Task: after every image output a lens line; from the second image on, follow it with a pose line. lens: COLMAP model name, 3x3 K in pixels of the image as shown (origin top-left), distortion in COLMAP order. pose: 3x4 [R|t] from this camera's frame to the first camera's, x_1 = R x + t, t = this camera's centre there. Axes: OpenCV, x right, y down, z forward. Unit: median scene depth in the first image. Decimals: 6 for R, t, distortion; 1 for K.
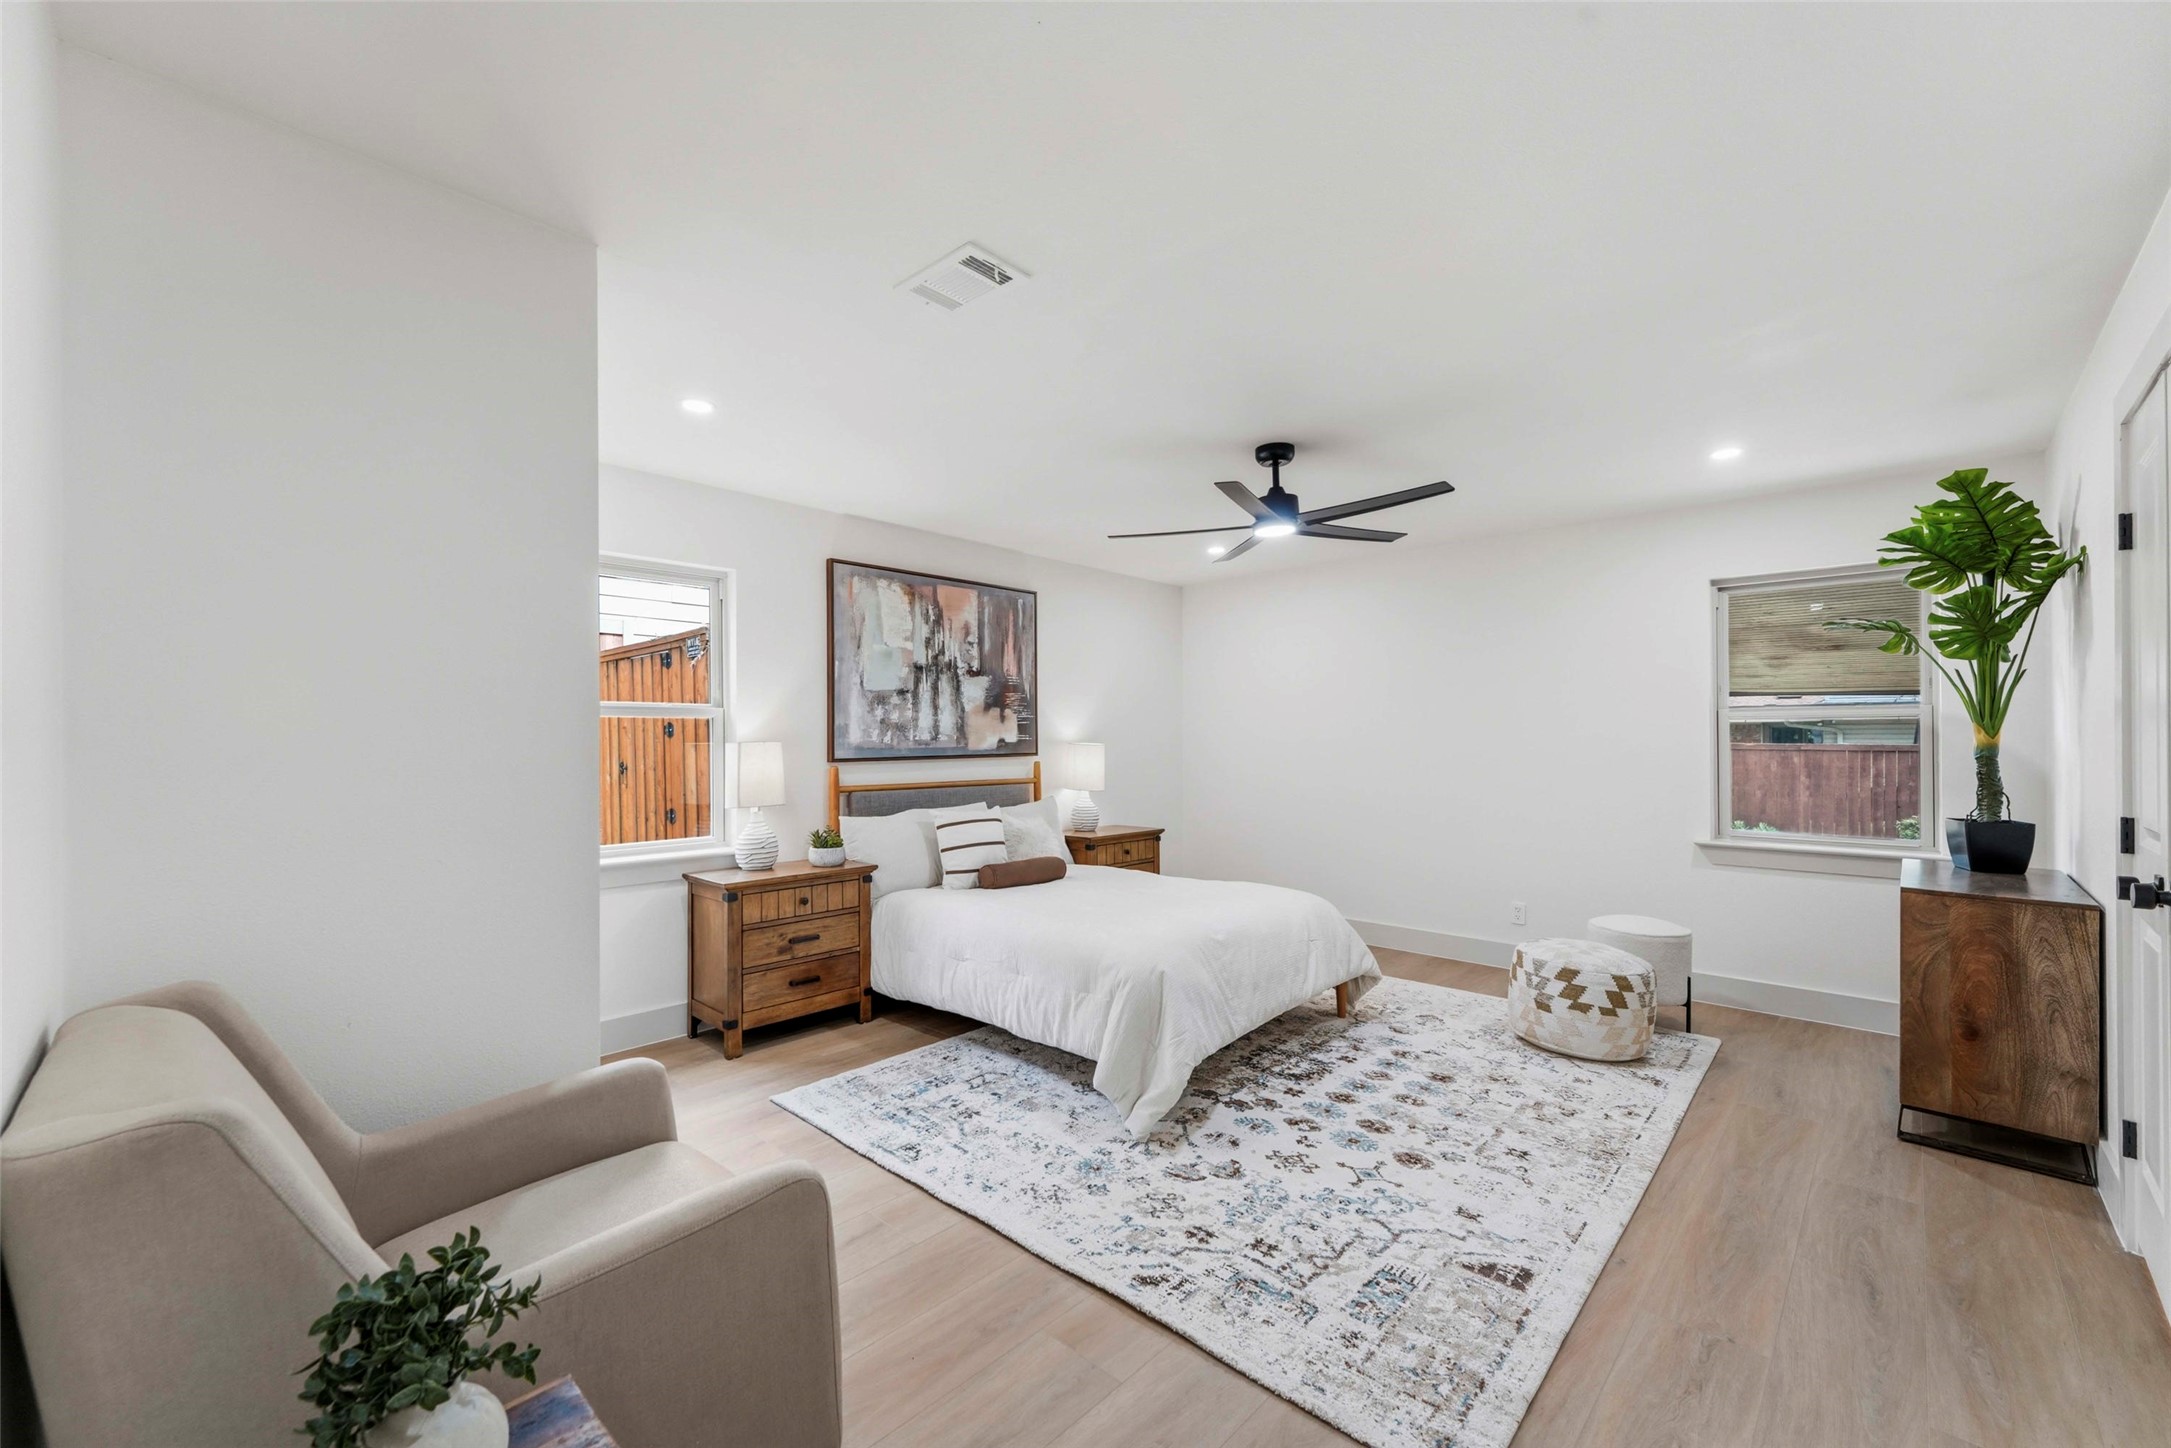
lens RADIAL K [[872.7, 0, 1066.6], [0, 872.7, 735.4], [0, 0, 1]] dist [-0.001122, -0.000410]
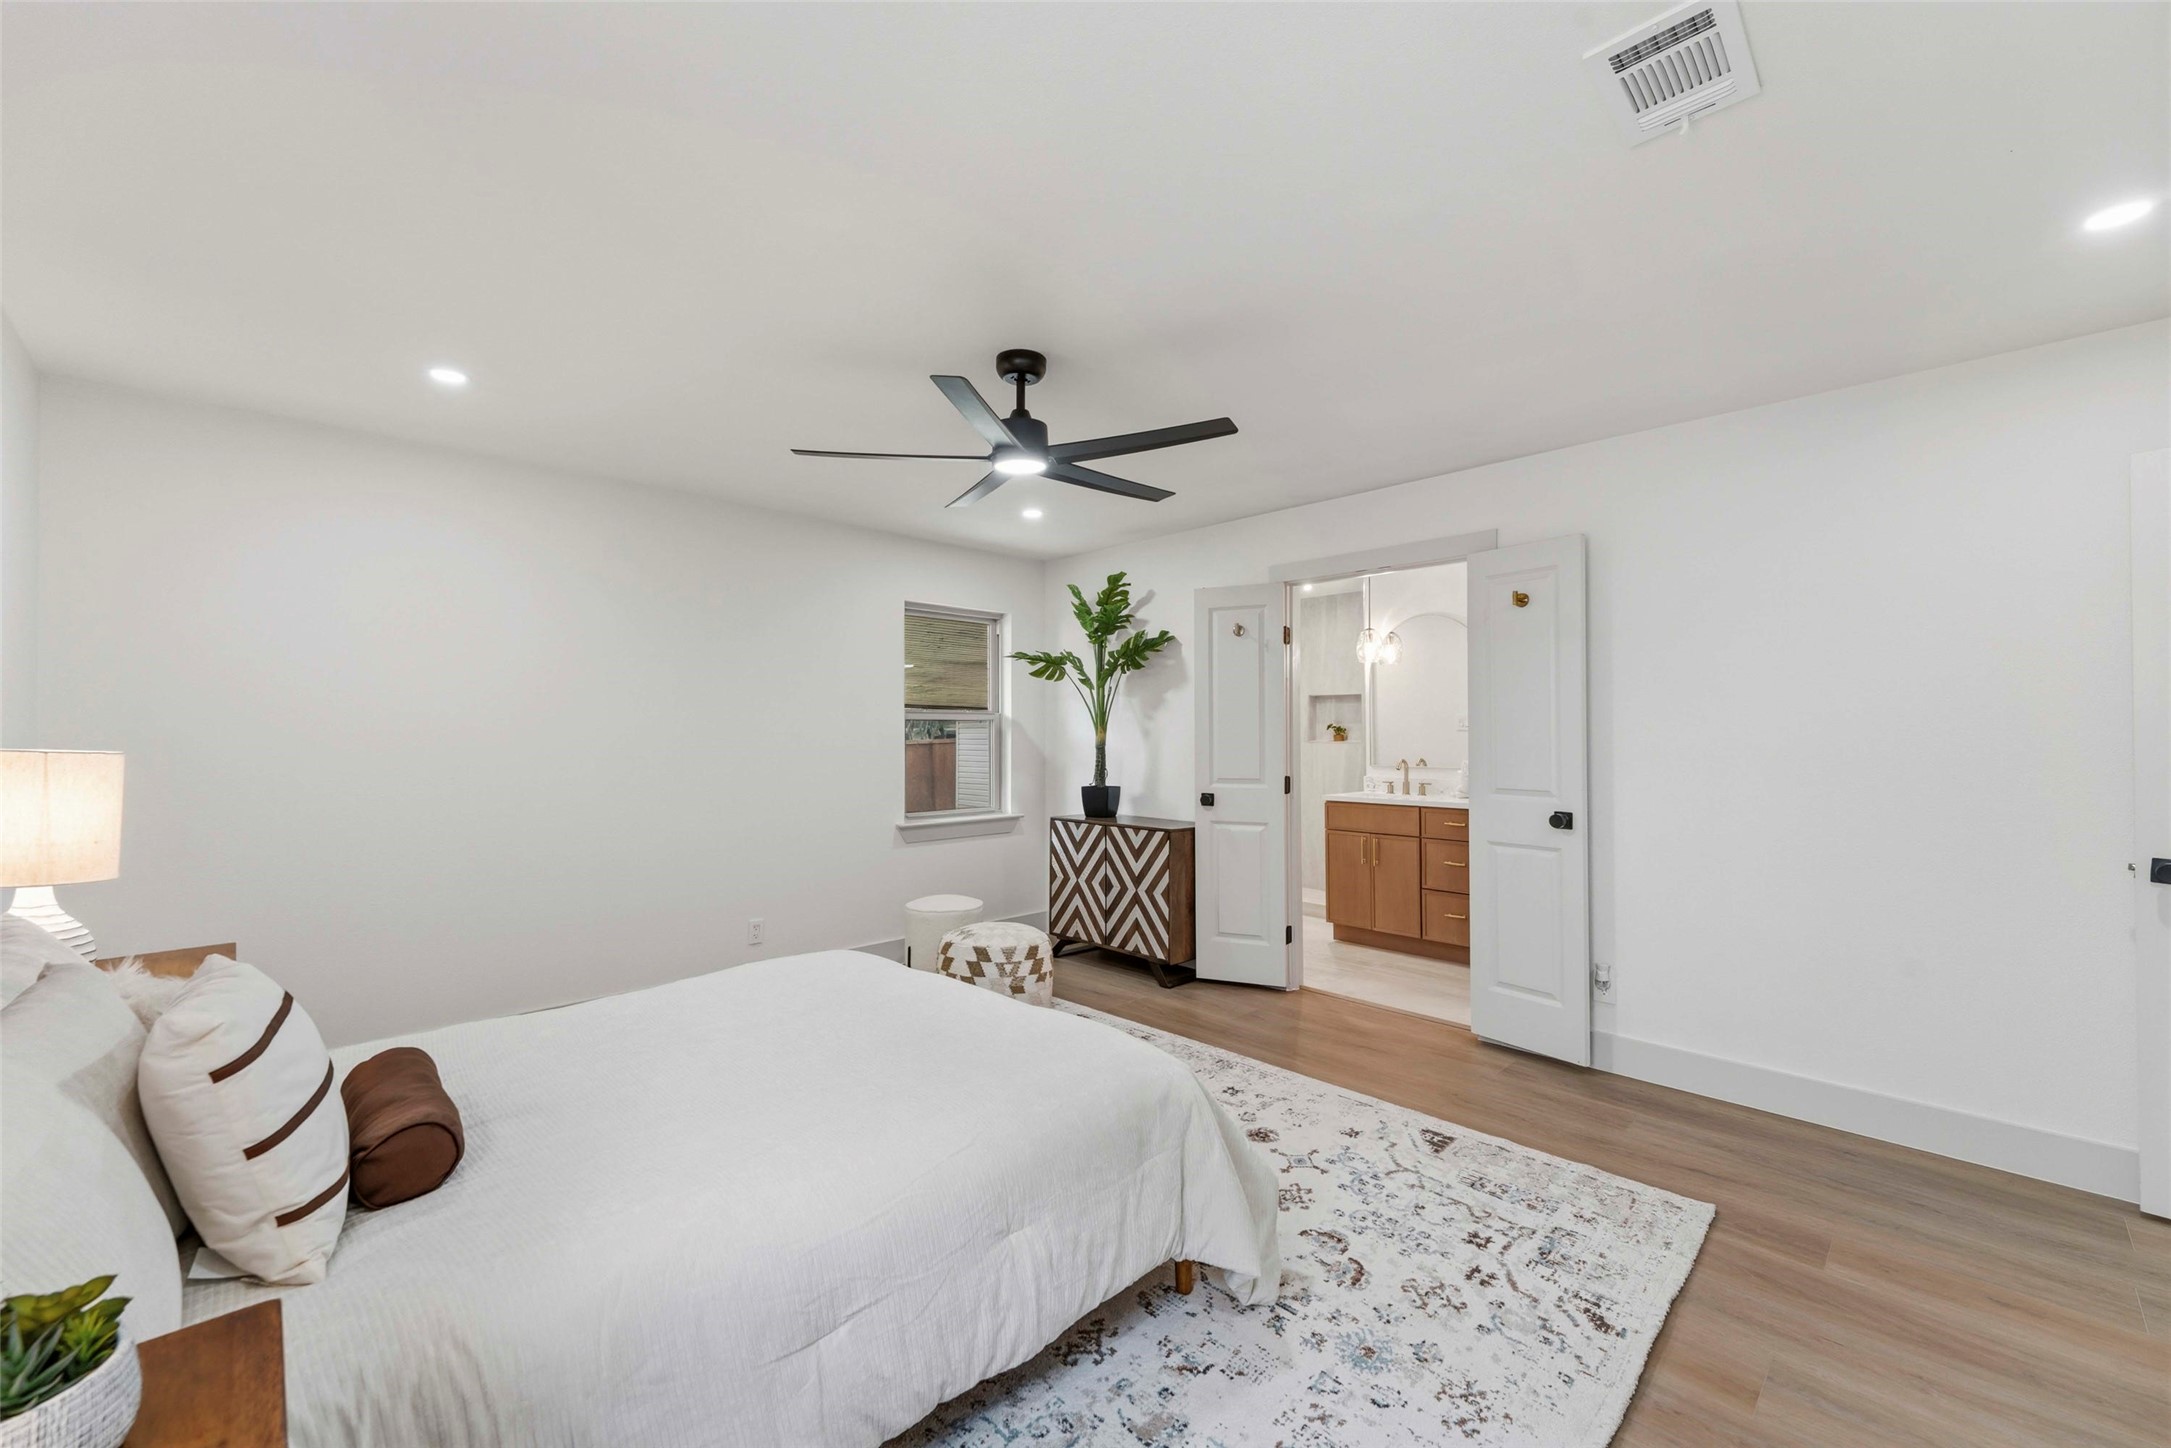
lens RADIAL K [[853.6, 0, 1077.5], [0, 853.6, 722.7], [0, 0, 1]] dist [-0.001881, -0.000222]
pose [[0.033464, 0.010433, 0.999385, -0.600167], [-0.006163, 0.999929, -0.010232, -0.005821], [-0.999421, -0.005817, 0.033526, 1.084250]]
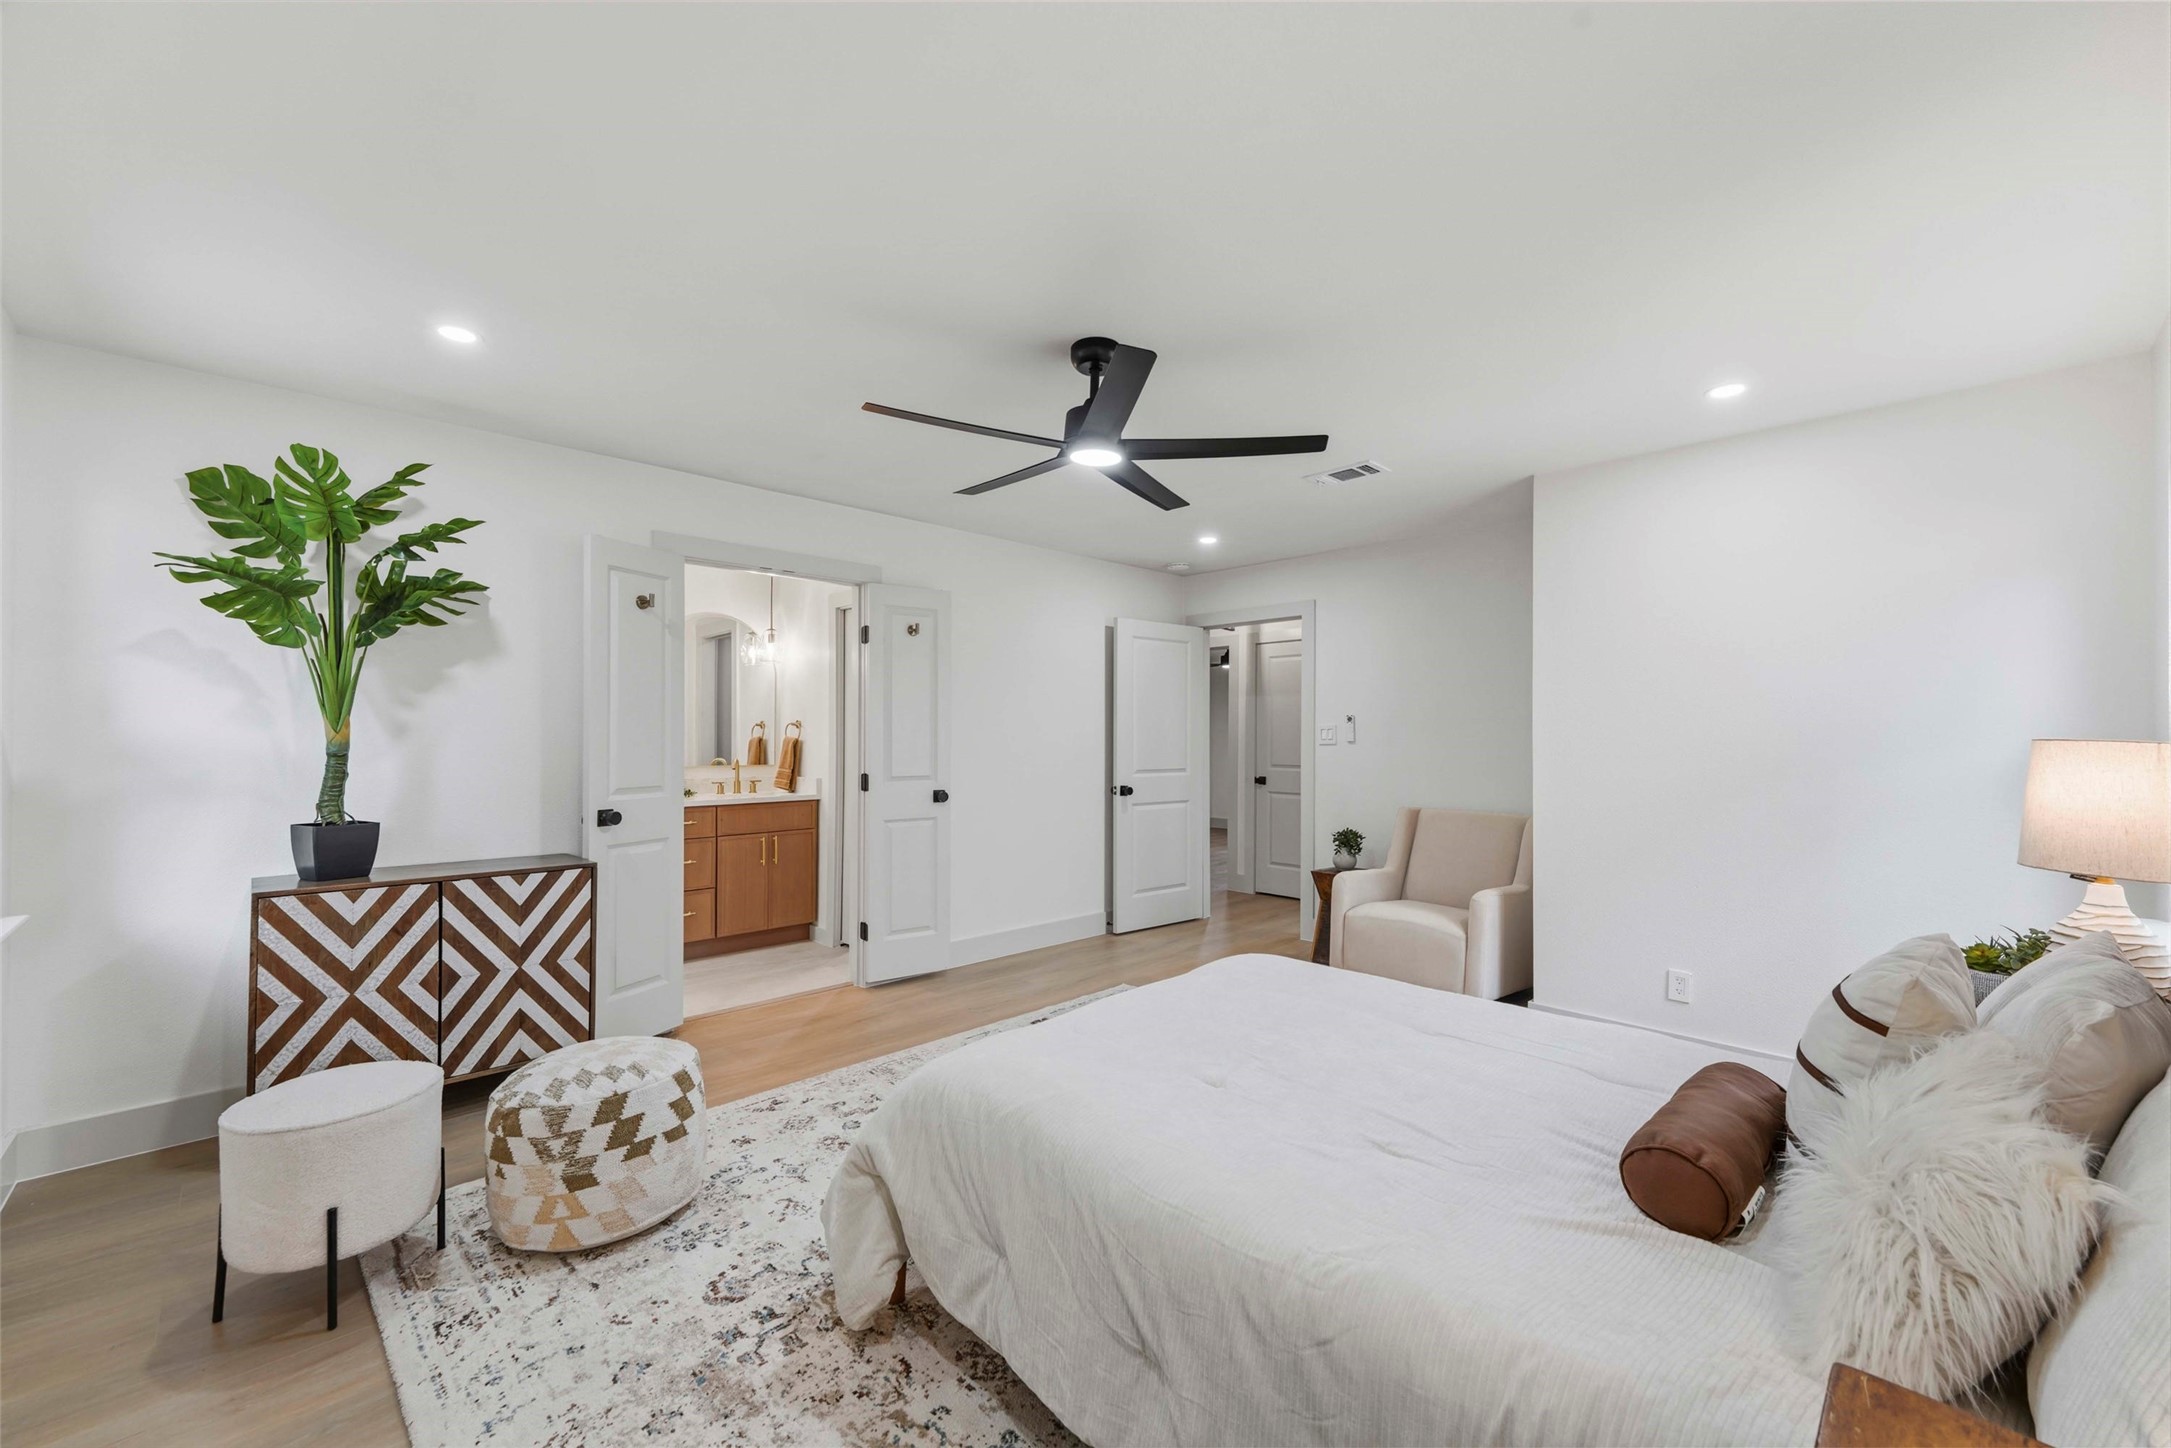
lens RADIAL K [[861.1, 0, 1077.3], [0, 861.1, 728.8], [0, 0, 1]] dist [0.000416, -0.000022]
pose [[-0.999607, -0.008553, 0.026697, 0.279484], [-0.008946, 0.999853, -0.014636, 0.005488], [-0.026568, -0.014869, -0.999536, 2.062989]]
